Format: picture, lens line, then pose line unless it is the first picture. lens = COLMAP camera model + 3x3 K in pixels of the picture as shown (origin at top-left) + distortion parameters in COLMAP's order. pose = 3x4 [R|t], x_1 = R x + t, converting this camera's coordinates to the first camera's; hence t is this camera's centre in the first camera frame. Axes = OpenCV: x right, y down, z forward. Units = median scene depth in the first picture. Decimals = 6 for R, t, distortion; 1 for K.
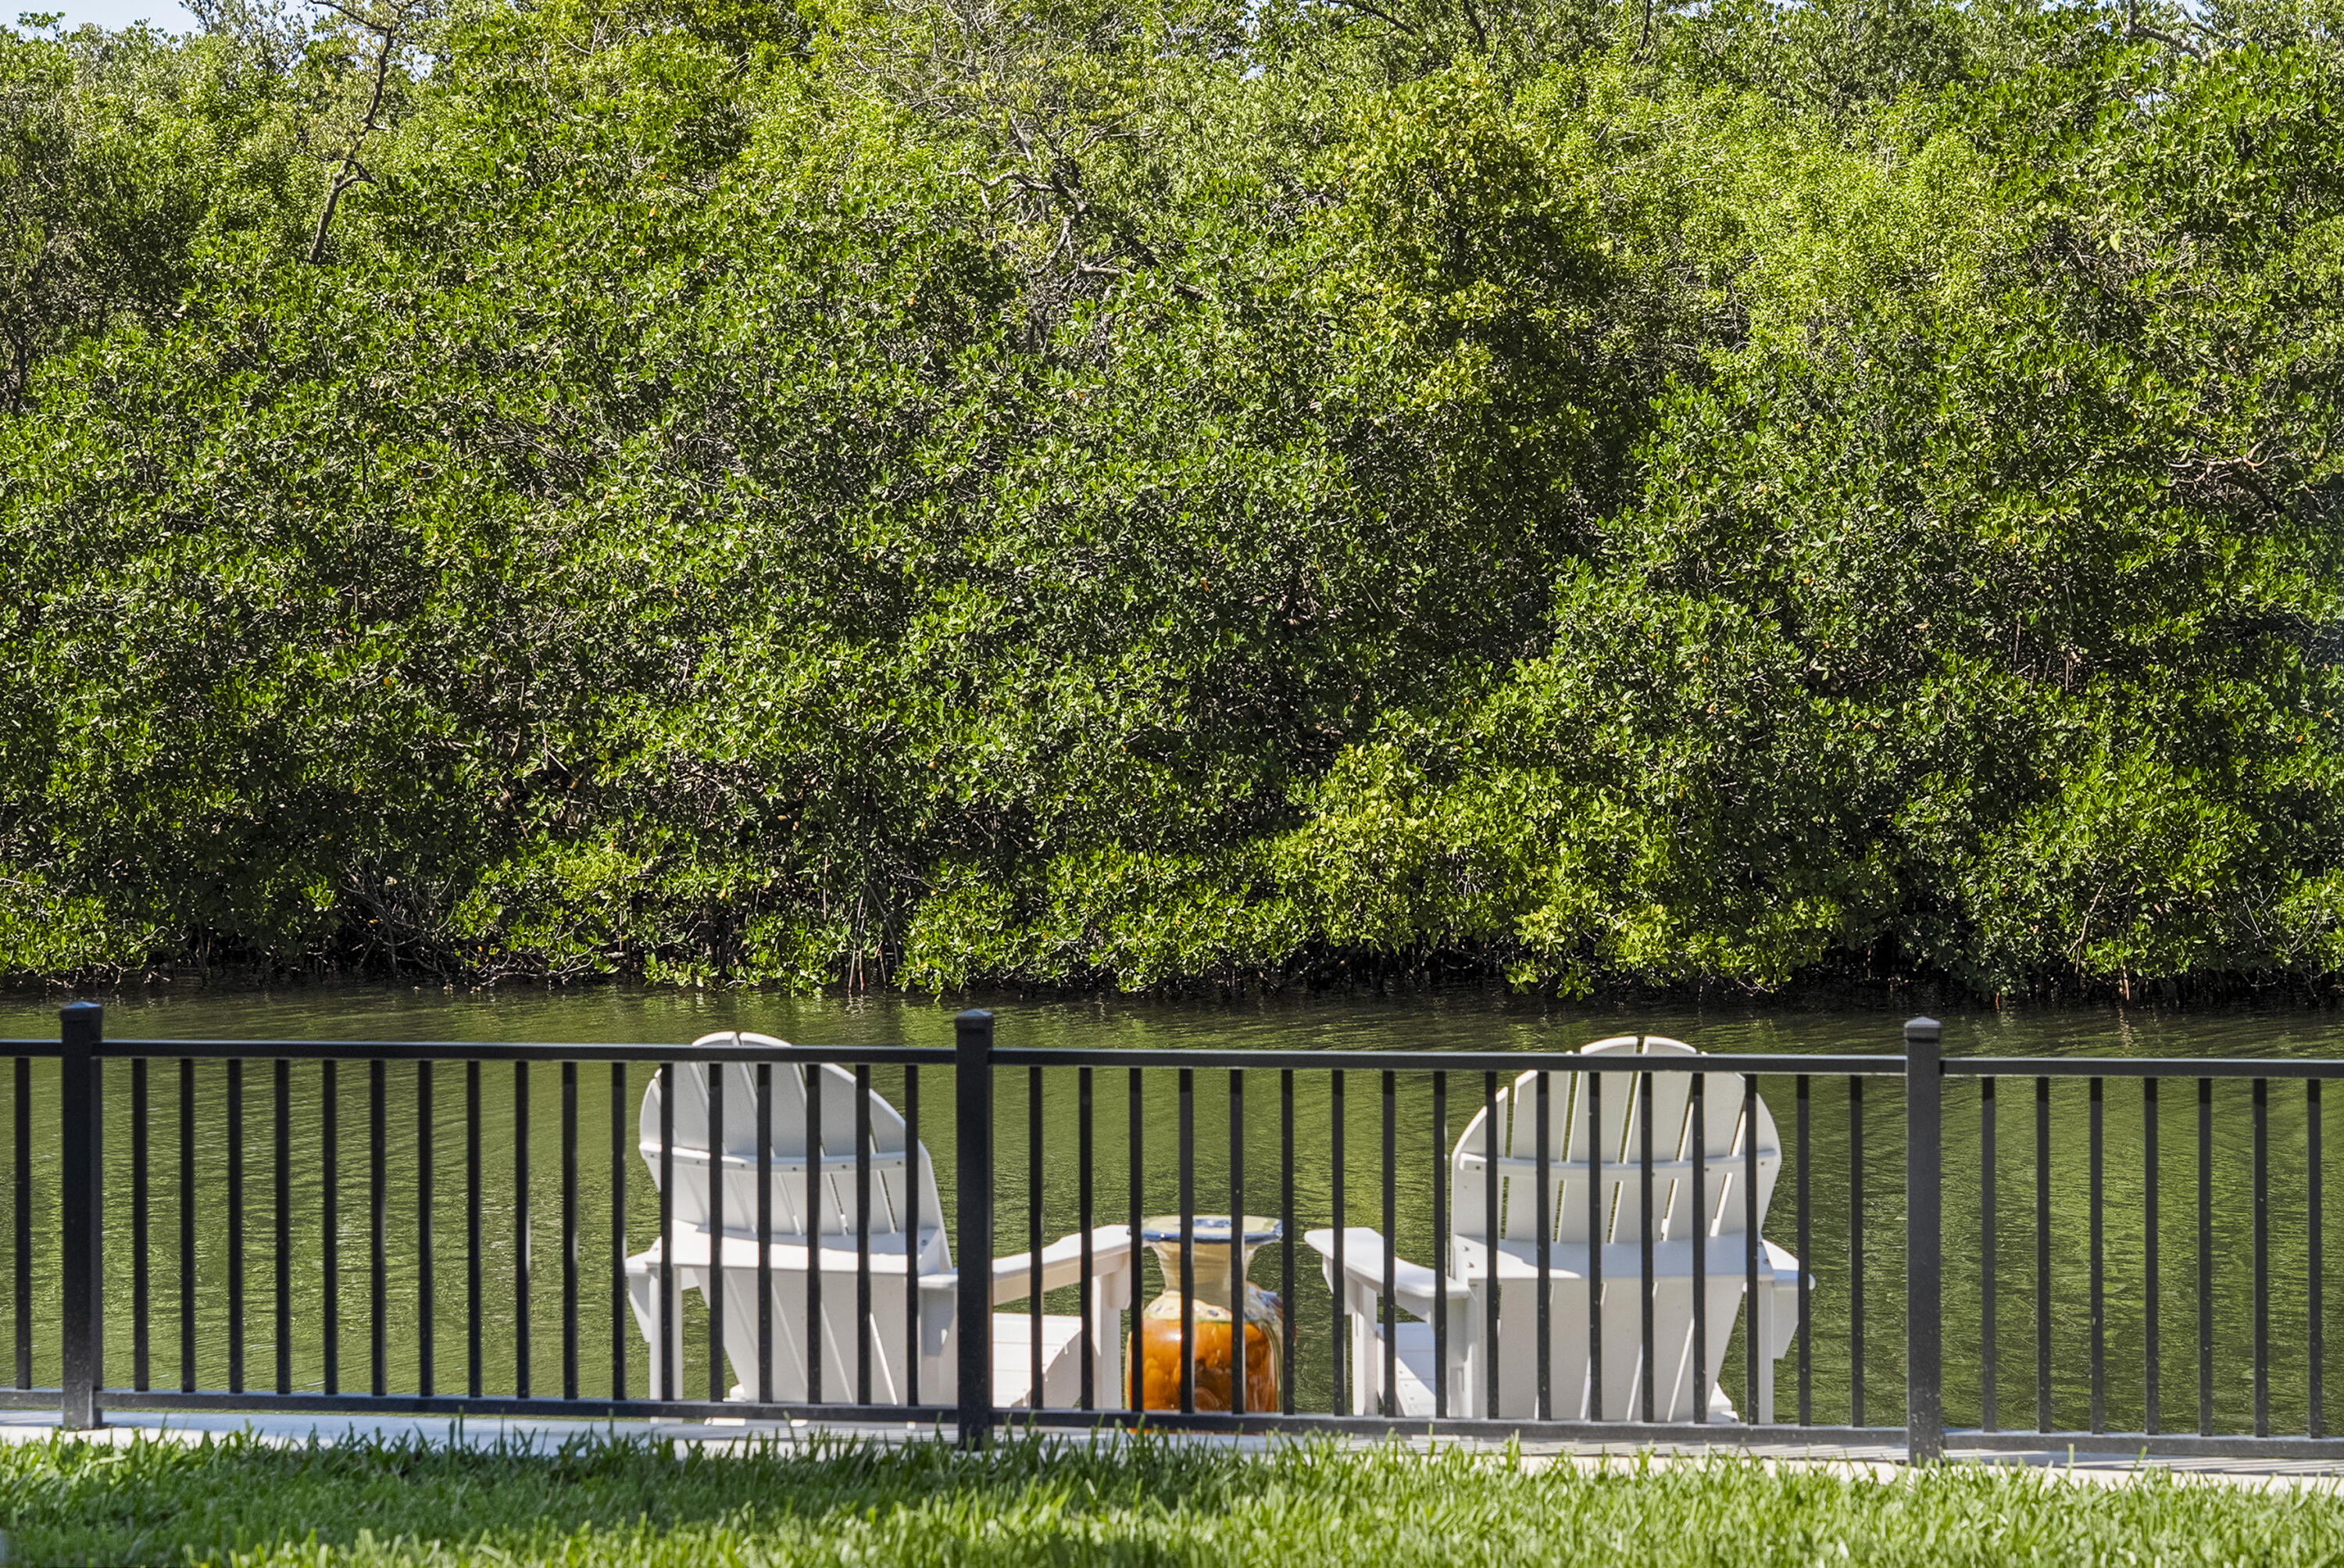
lens RADIAL K [[4888.7, 0, 1171.6], [0, 4888.7, 771.1], [0, 0, 1]] dist [0.038290, 0.000000]
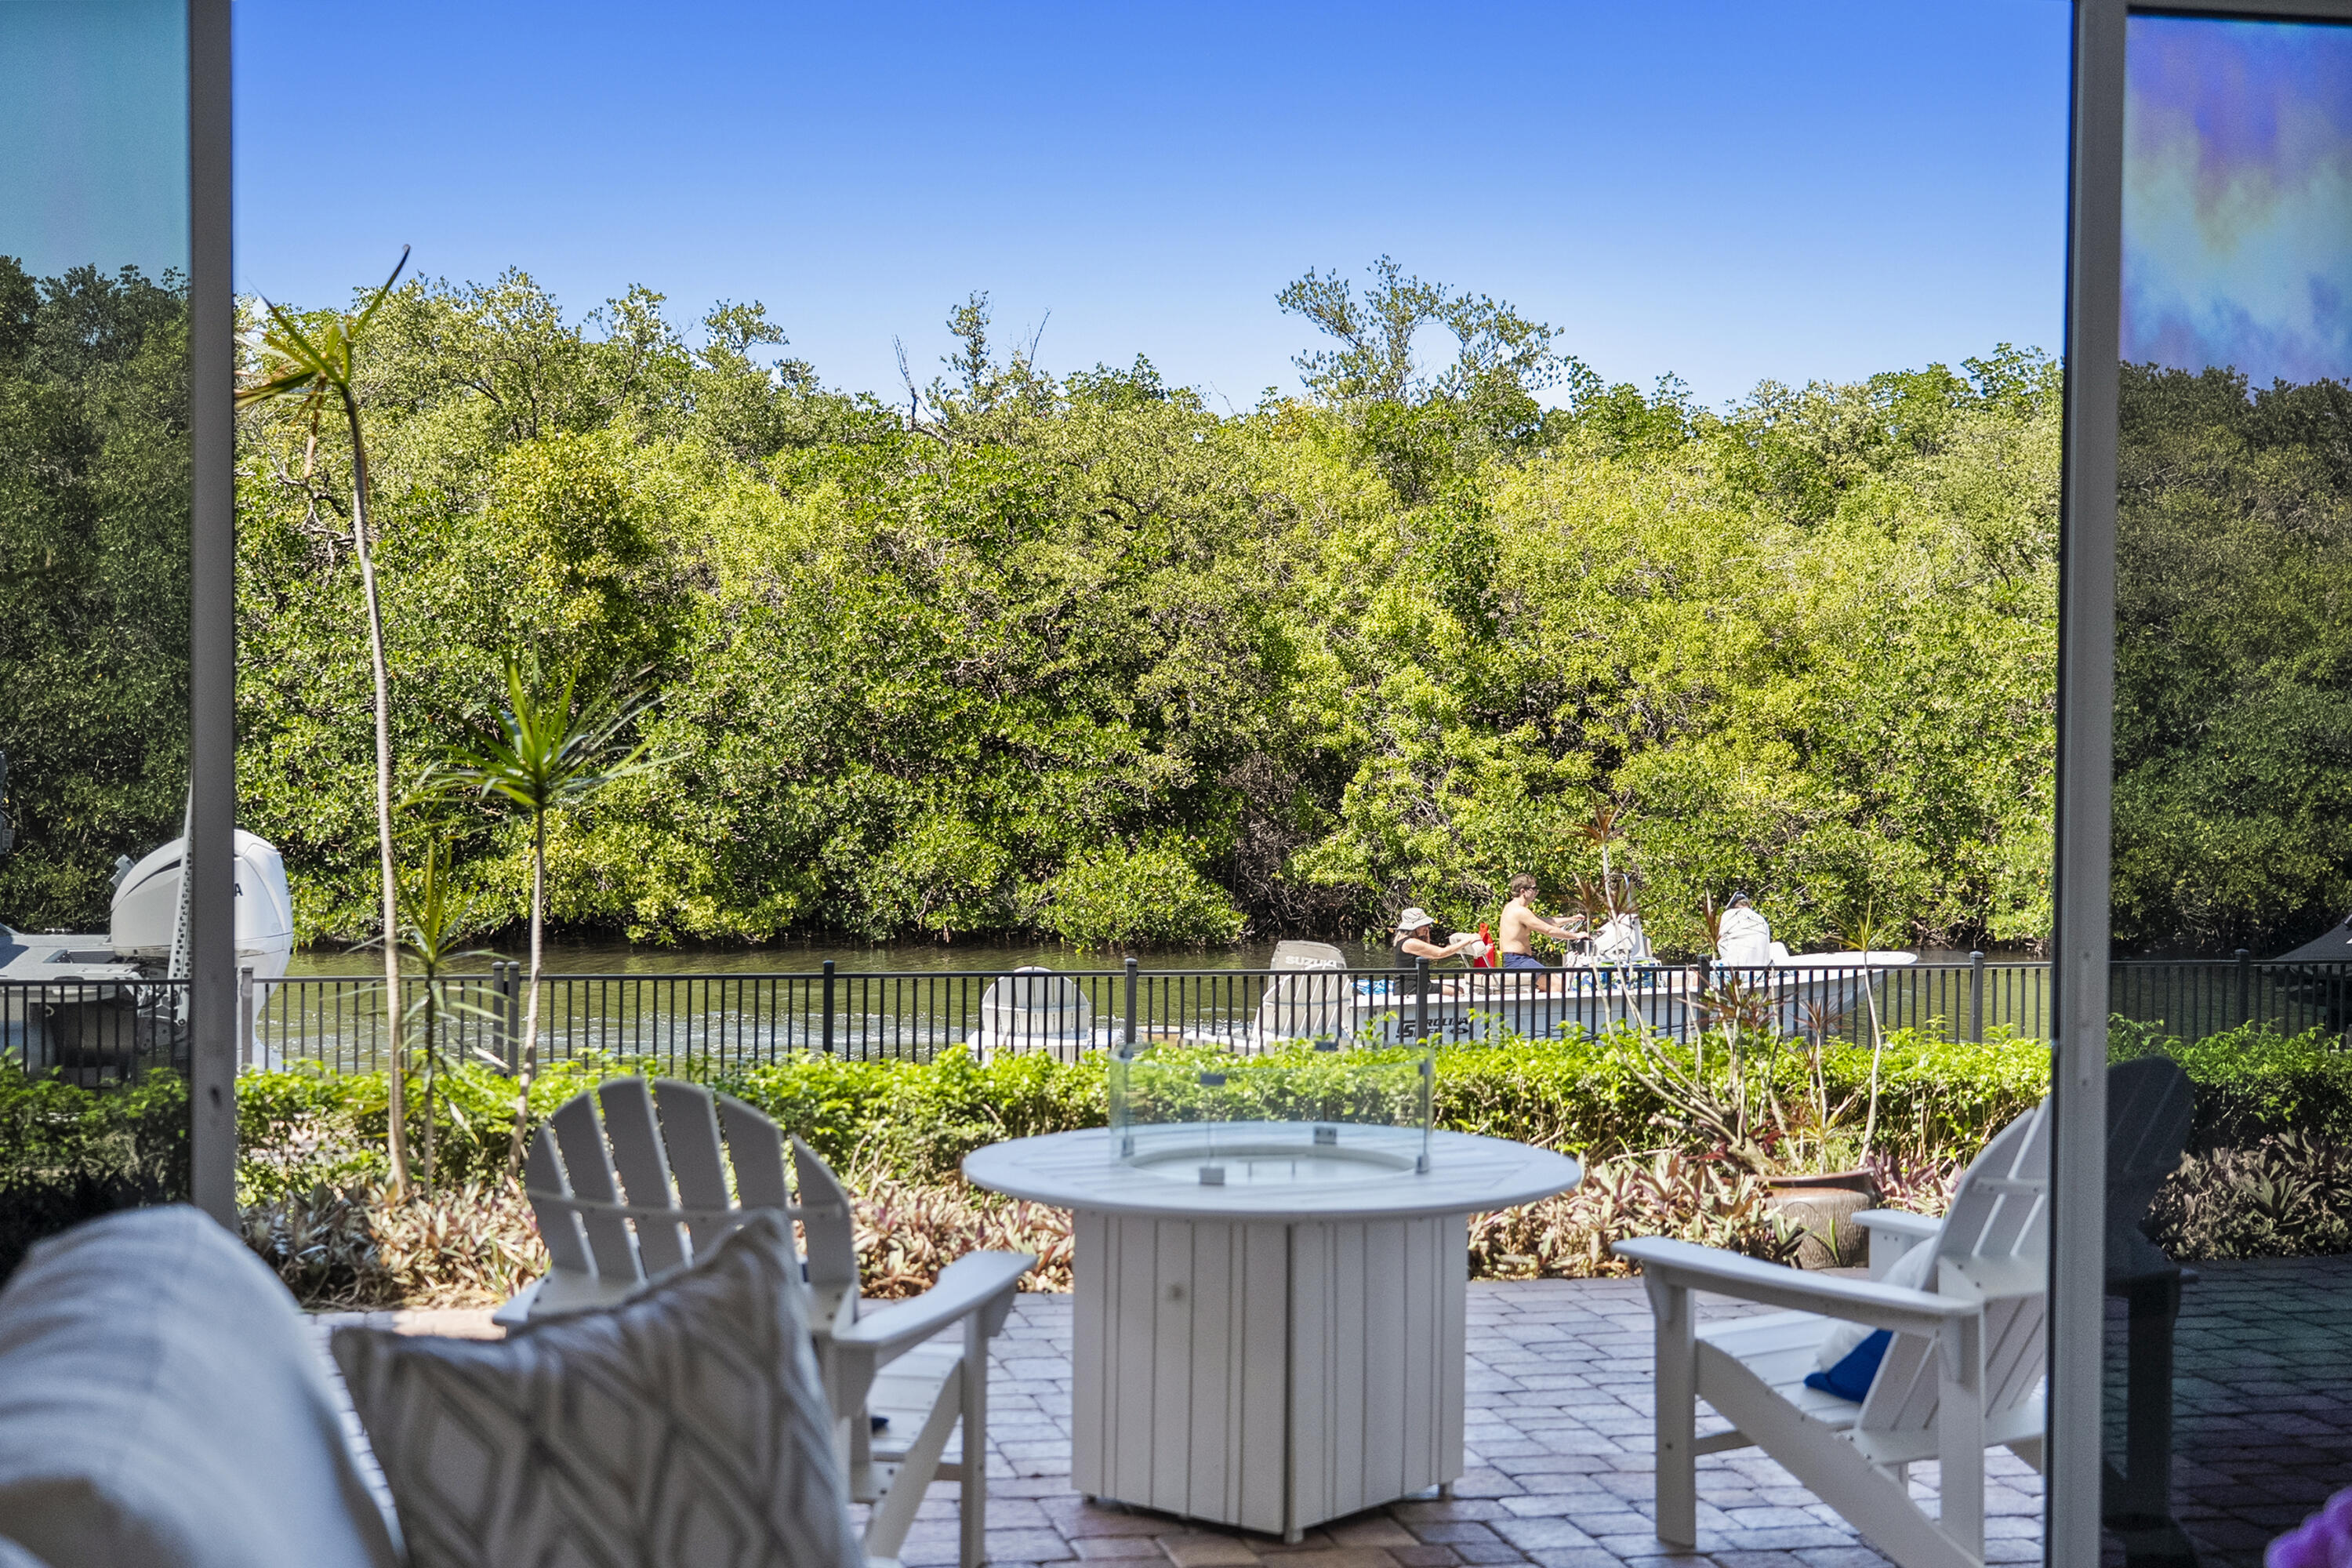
lens RADIAL K [[3383.8, 0, 1167.5], [0, 3383.8, 781.9], [0, 0, 1]] dist [0.045999, 0.000000]
pose [[0.923334, 0.006466, 0.383942, -0.232624], [-0.006740, 0.999977, -0.000632, -0.016449], [-0.383938, -0.002005, 0.923357, -0.263343]]
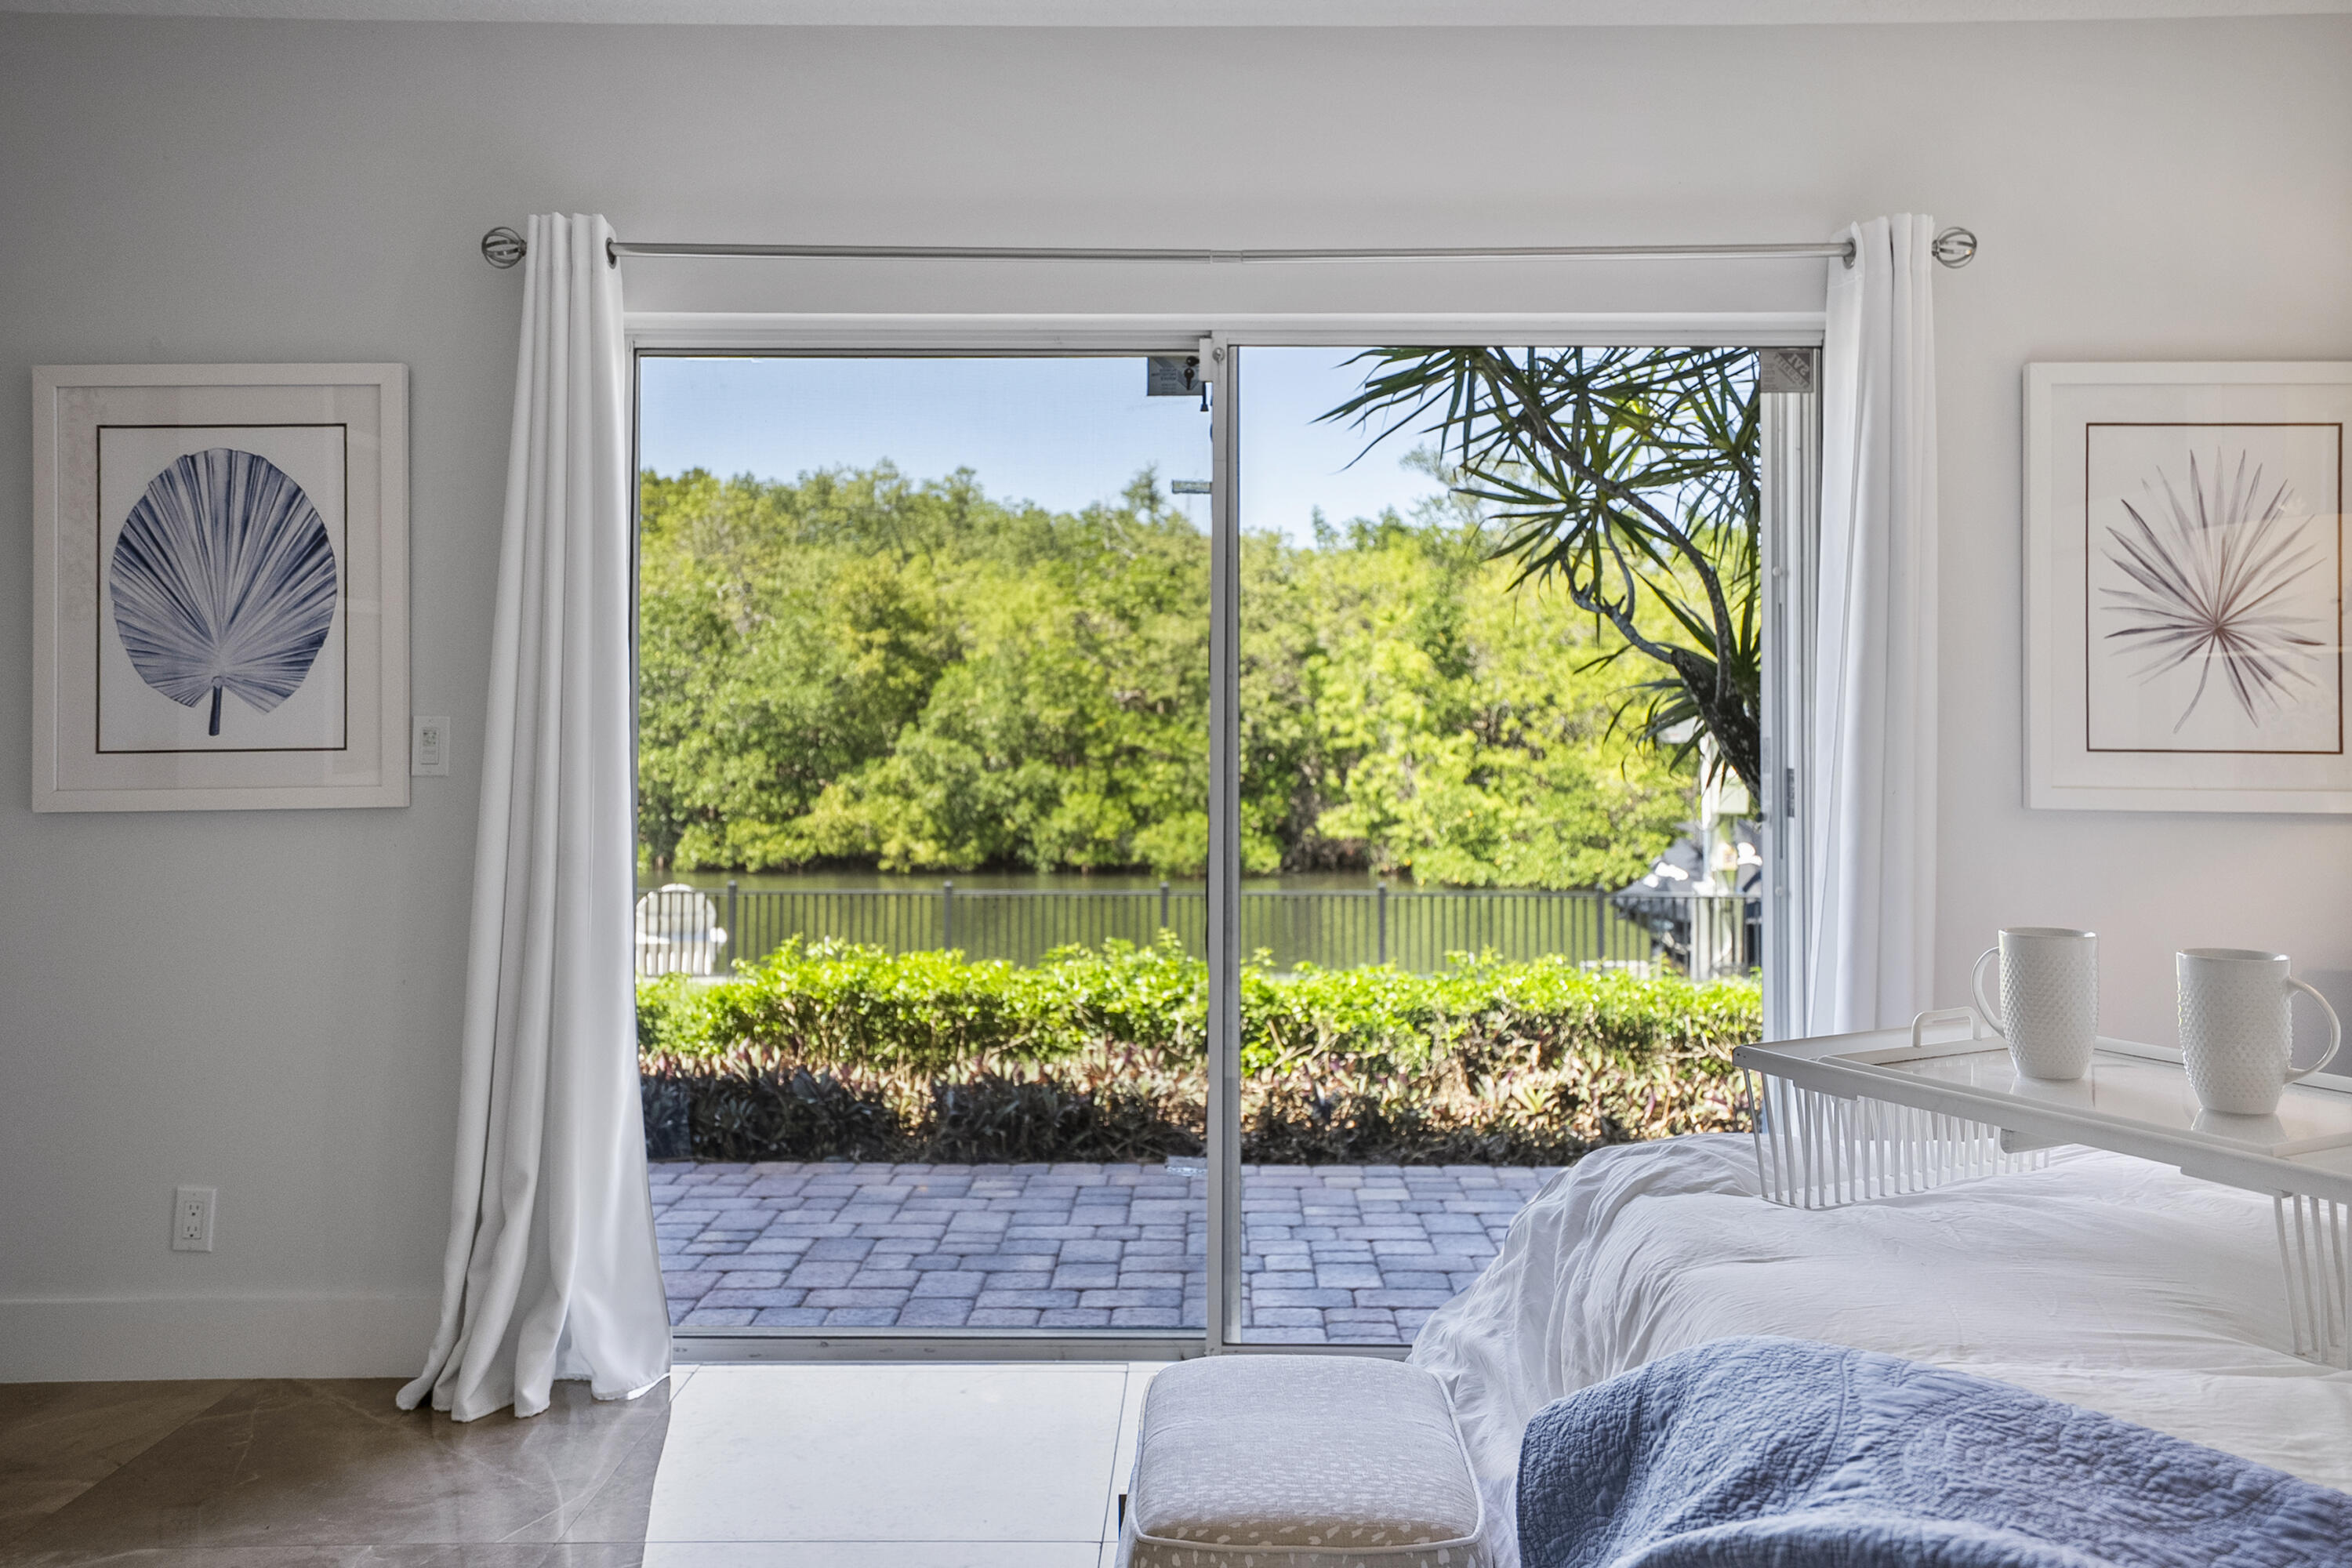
lens RADIAL K [[1999.4, 0, 1199.3], [0, 1999.4, 697.6], [0, 0, 1]] dist [0.012202, 0.019647]
pose [[0.989502, 0.012965, 0.143937, 0.083729], [-0.007299, 0.999180, -0.039823, -0.012767], [-0.144335, 0.038354, 0.988785, -0.232901]]
